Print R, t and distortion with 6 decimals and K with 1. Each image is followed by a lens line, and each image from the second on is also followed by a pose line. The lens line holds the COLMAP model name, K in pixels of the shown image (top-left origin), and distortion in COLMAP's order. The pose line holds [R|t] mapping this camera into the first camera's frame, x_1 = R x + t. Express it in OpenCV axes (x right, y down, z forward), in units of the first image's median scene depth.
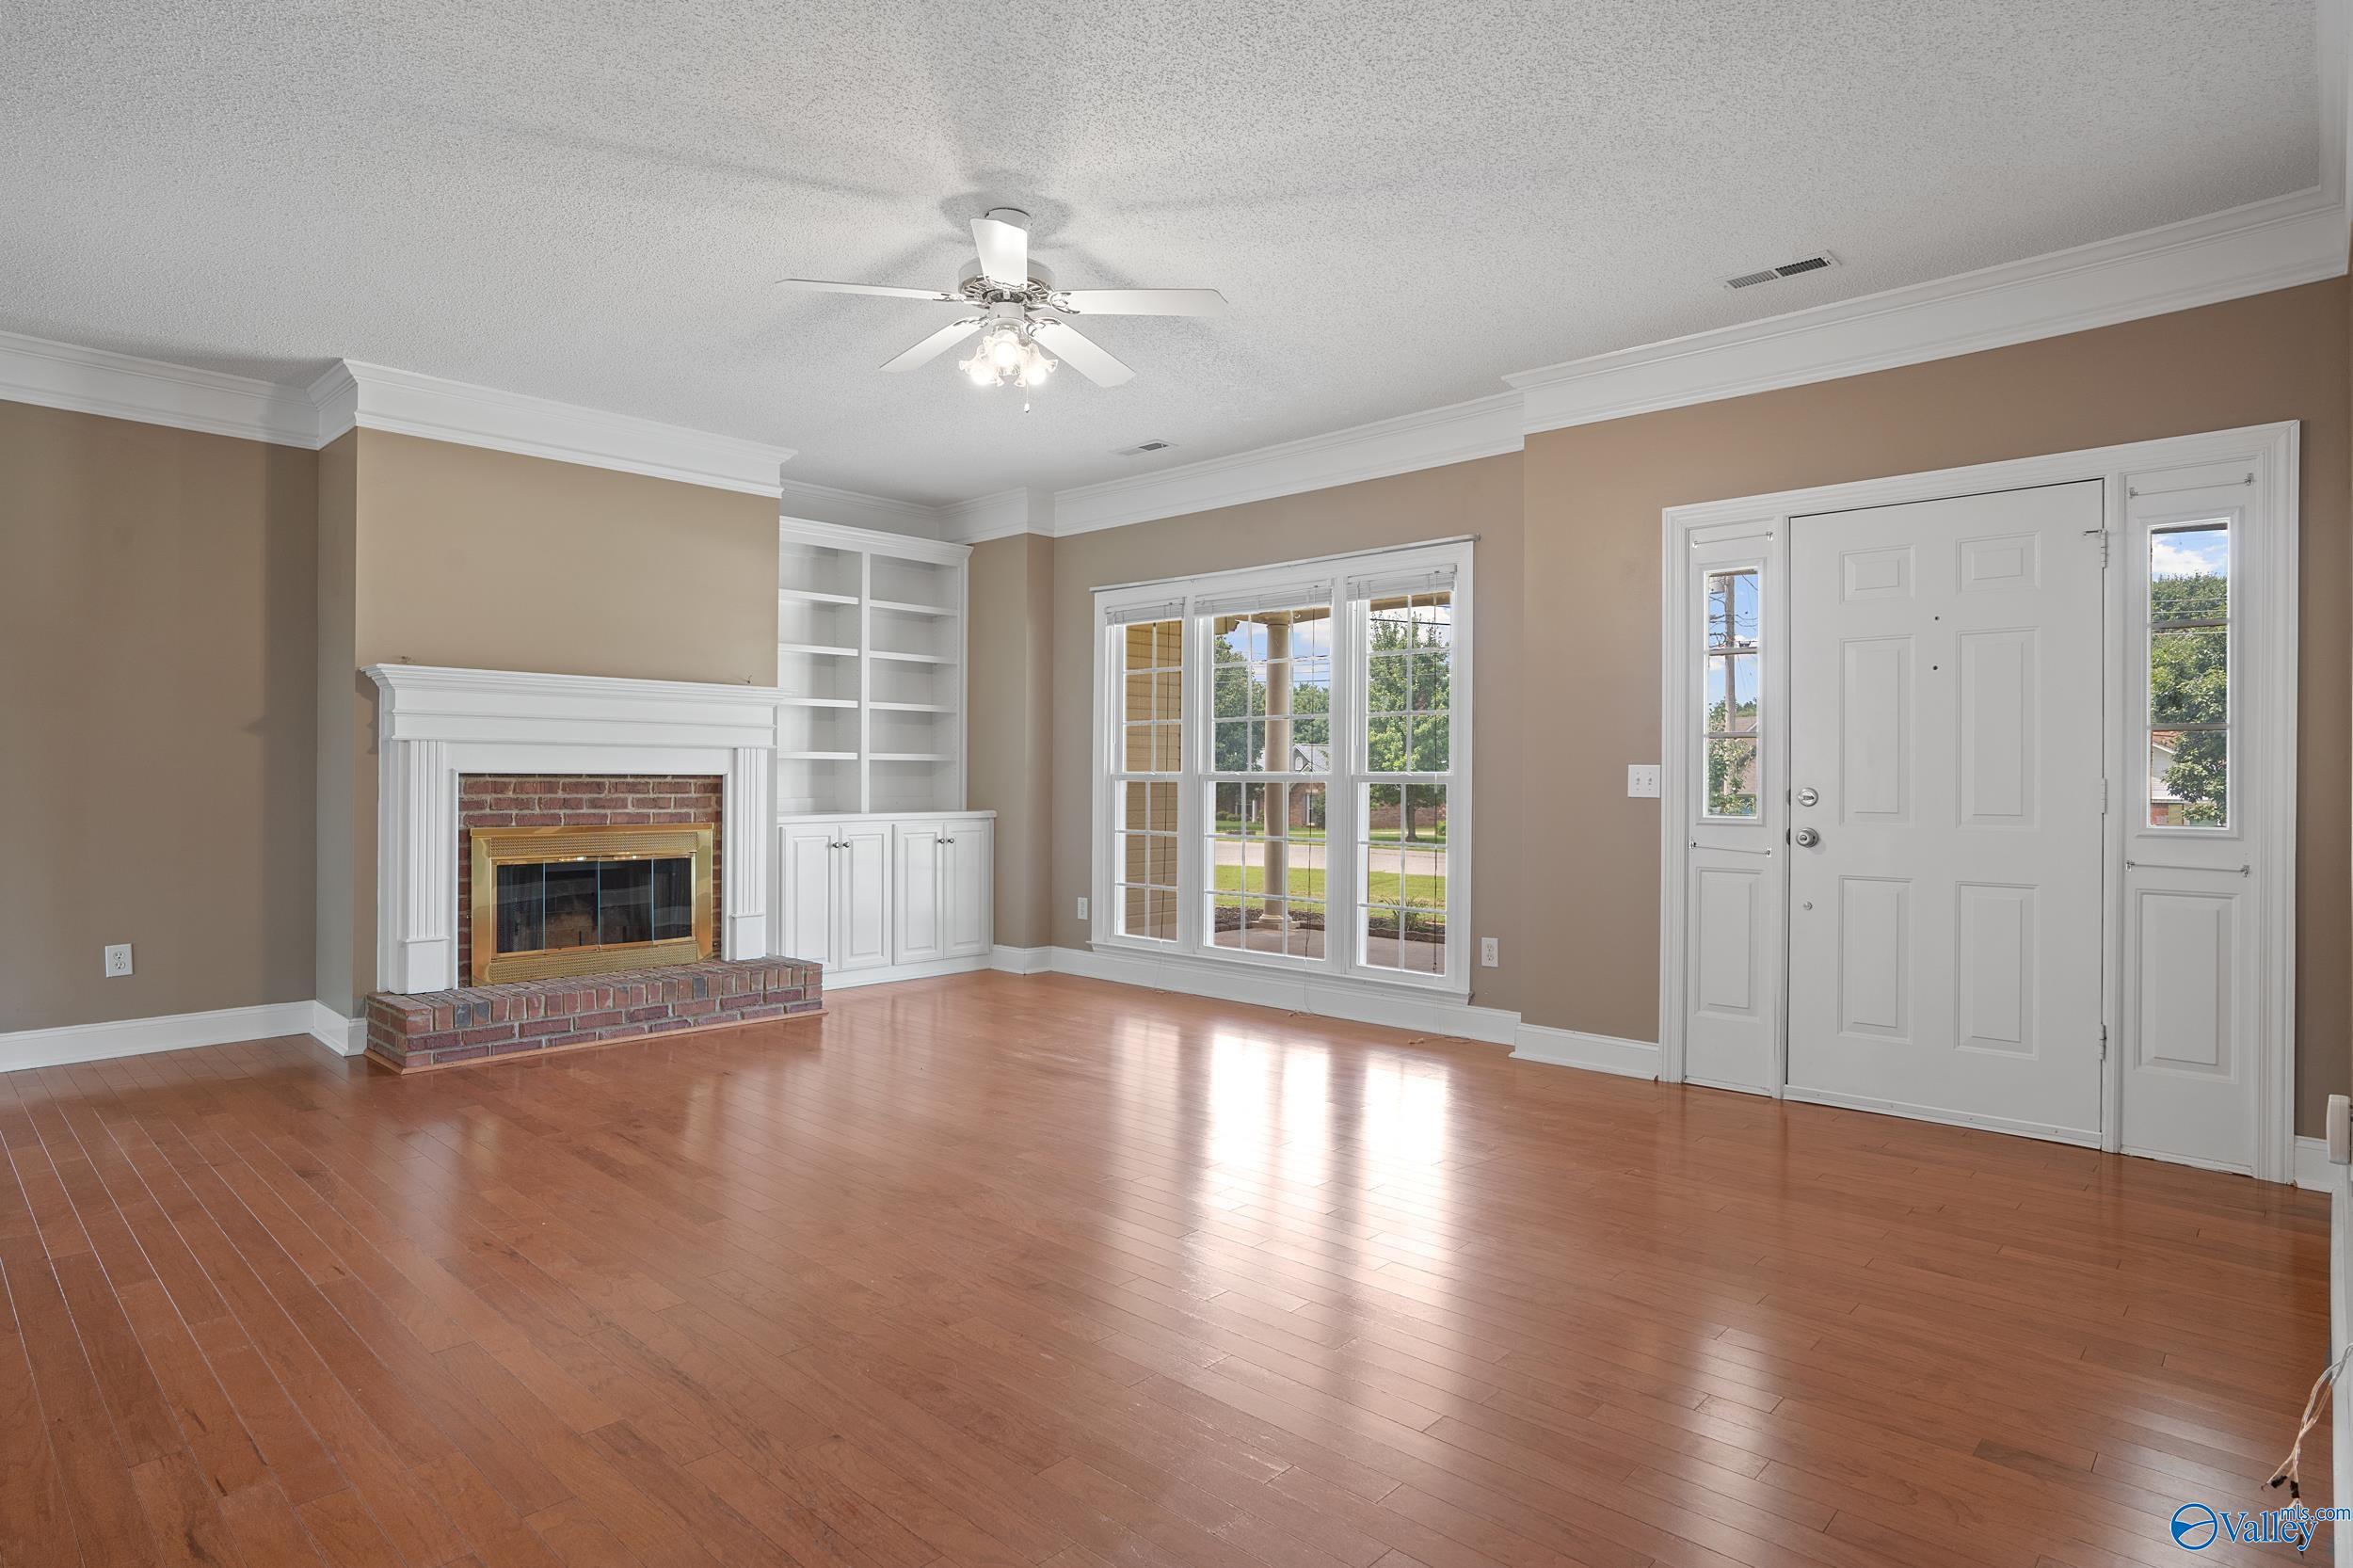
lens RADIAL K [[1268.2, 0, 1195.0], [0, 1268.2, 777.7], [0, 0, 1]] dist [-0.002725, 0.000076]
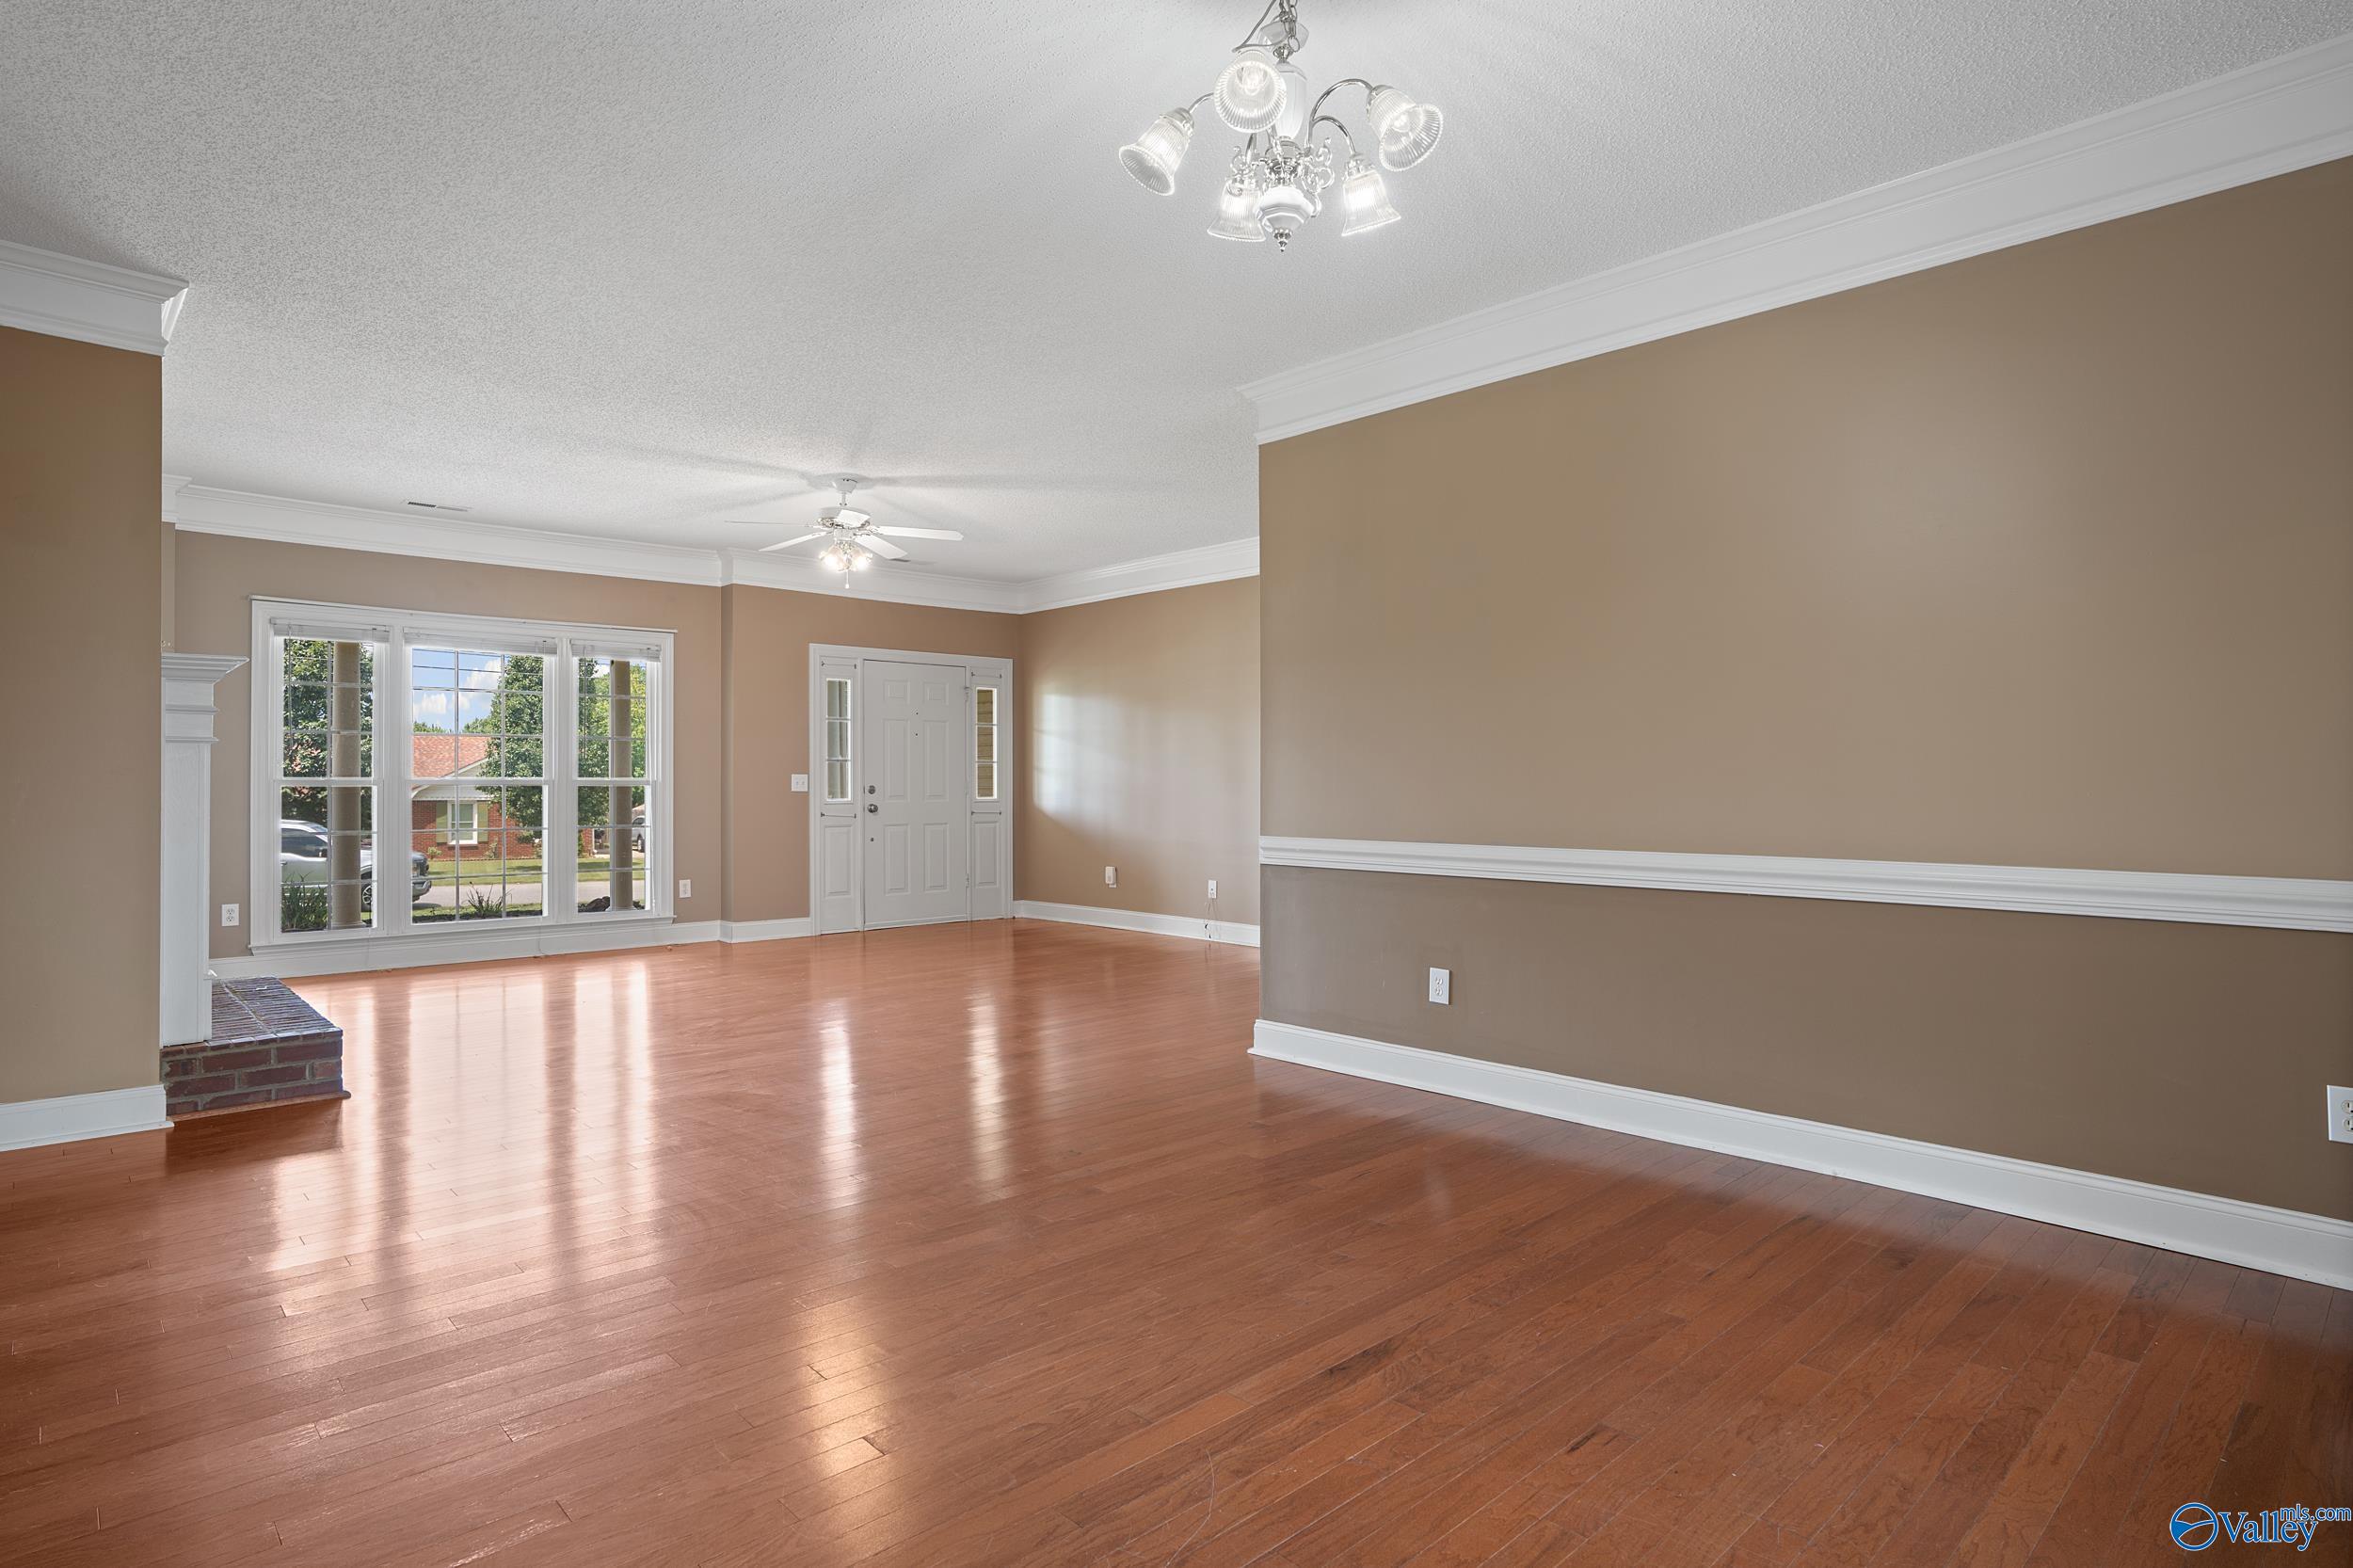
lens RADIAL K [[1250.3, 0, 1176.5], [0, 1250.3, 784.0], [0, 0, 1]] dist [-0.030413, -0.000112]
pose [[0.065800, -0.004502, 0.997823, -1.321303], [0.000818, 0.999990, 0.004458, -0.003640], [-0.997832, 0.000523, 0.065803, 0.264254]]
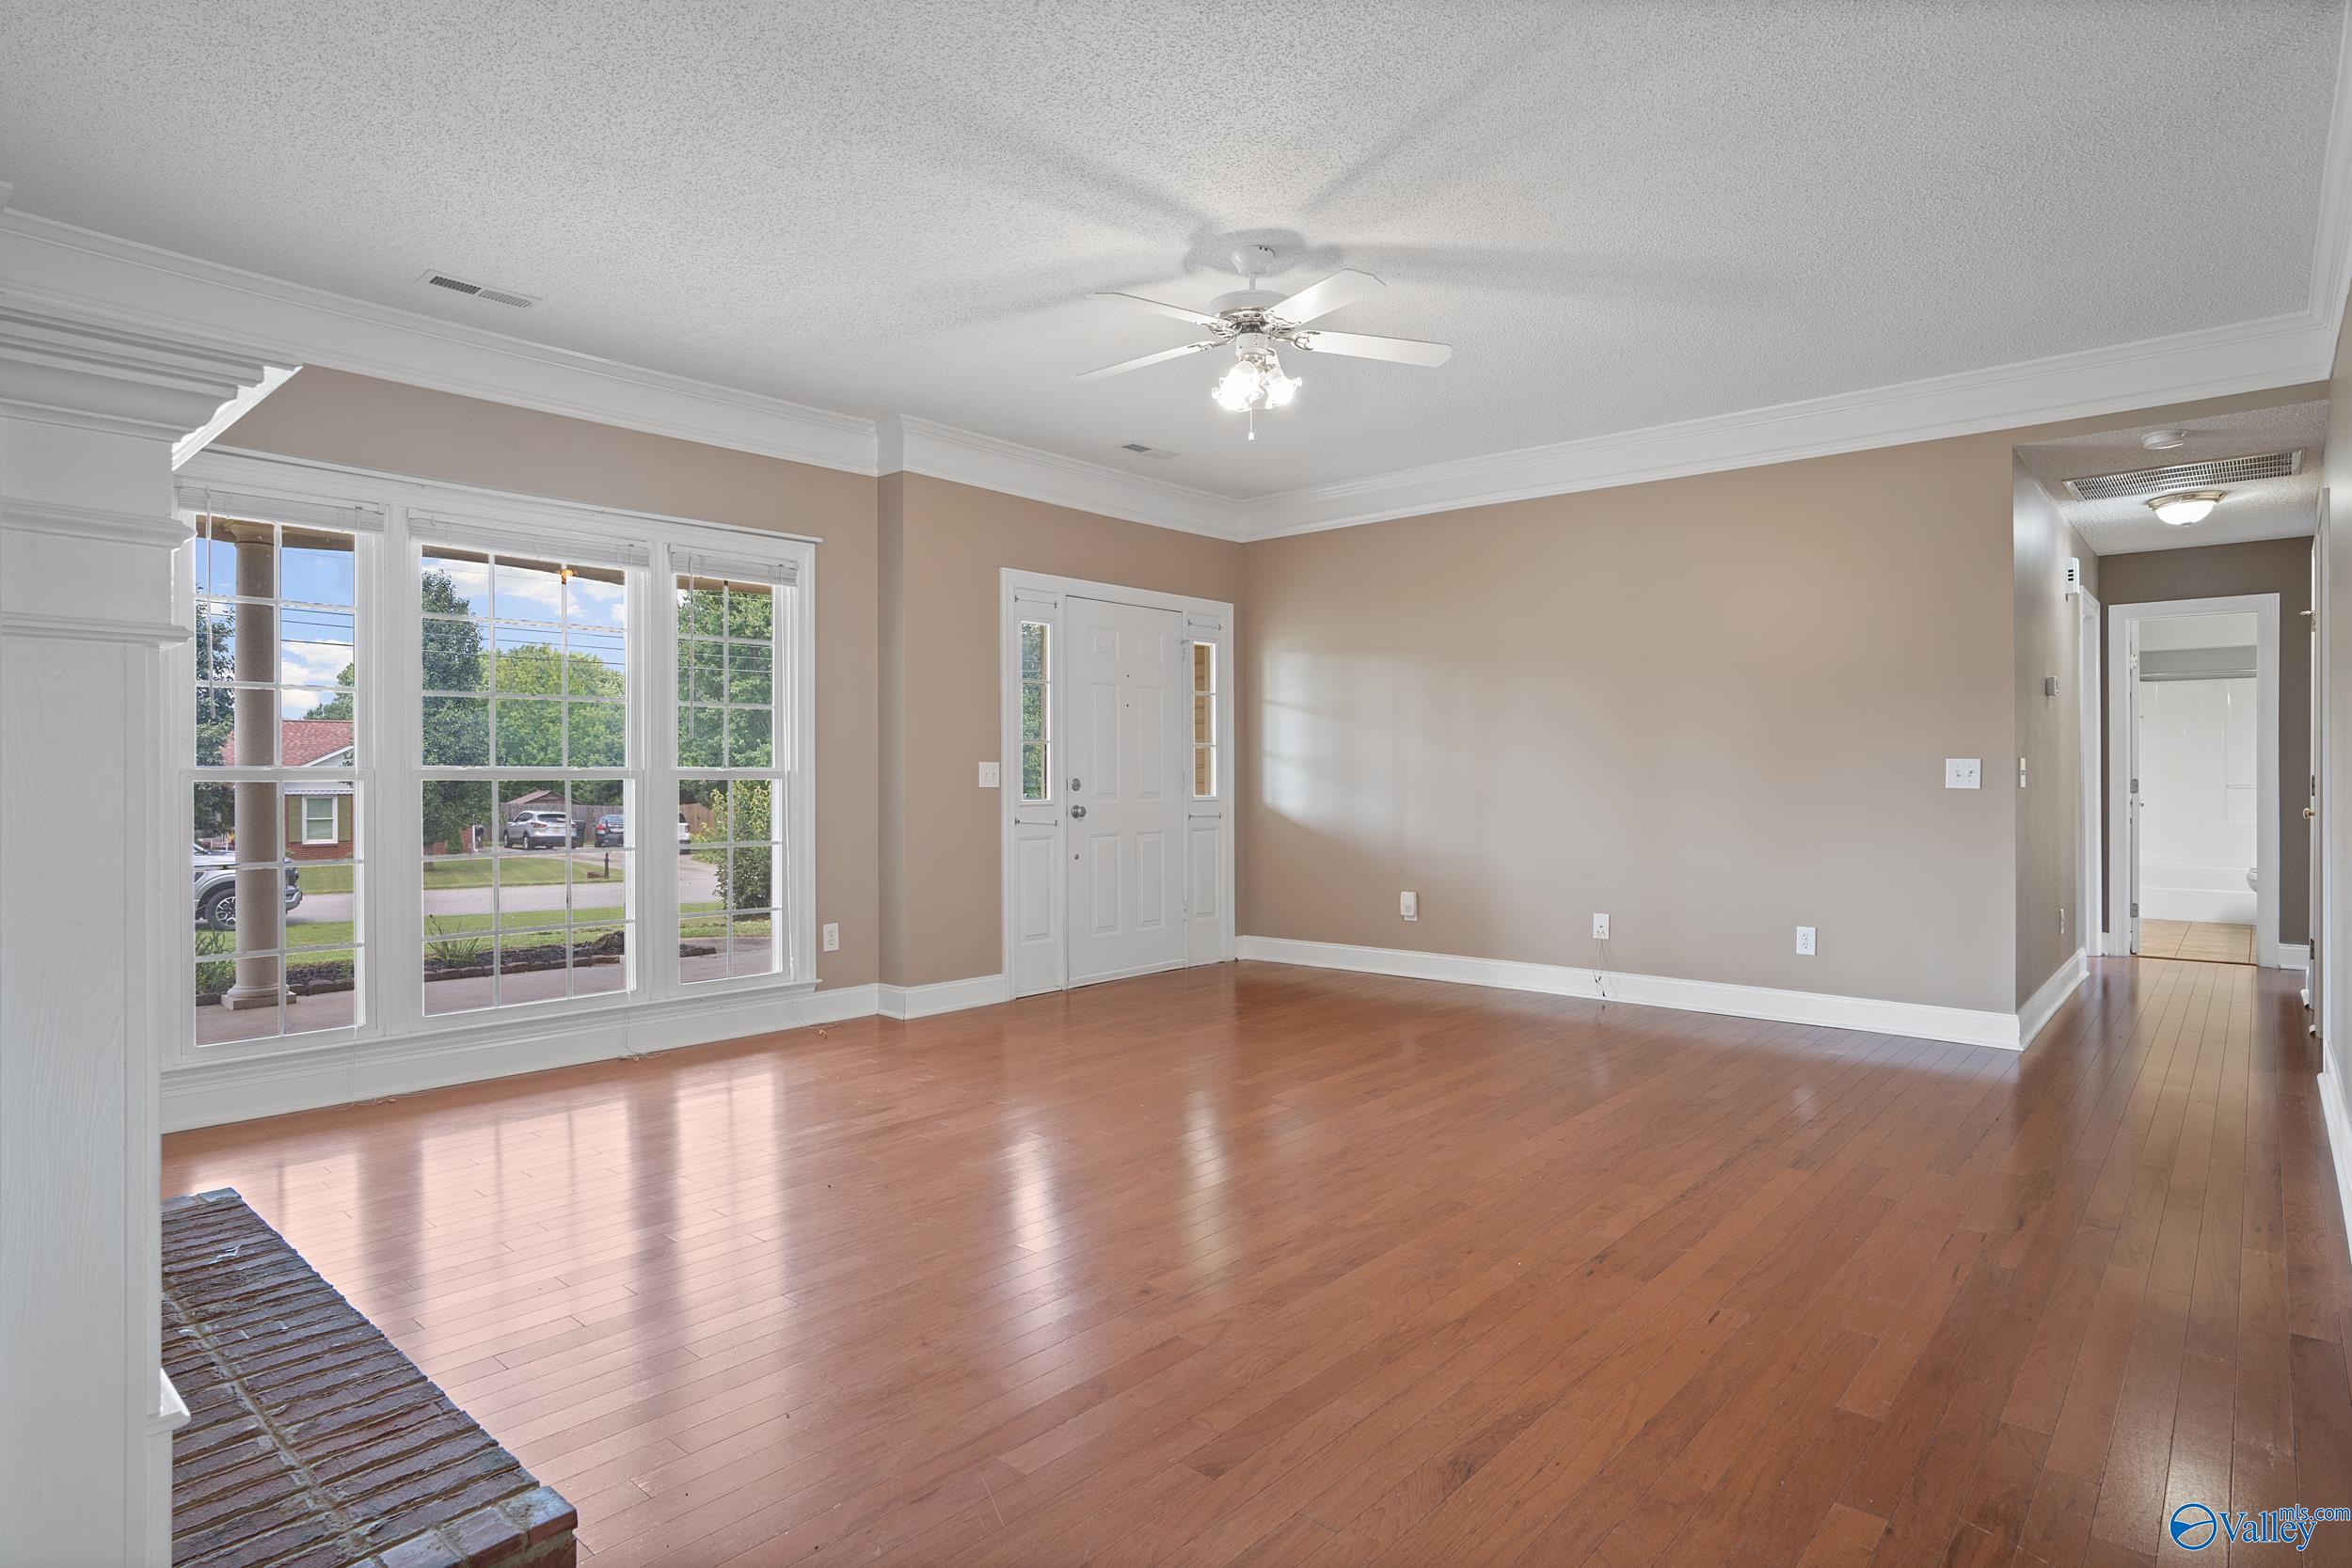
lens RADIAL K [[1249.6, 0, 1176.0], [0, 1249.6, 784.0], [0, 0, 1]] dist [-0.030413, -0.000112]
pose [[-0.034177, -0.012289, 0.999340, -0.818000], [0.000887, 0.999924, 0.012326, -0.003503], [-0.999415, 0.001307, -0.034163, 0.747275]]
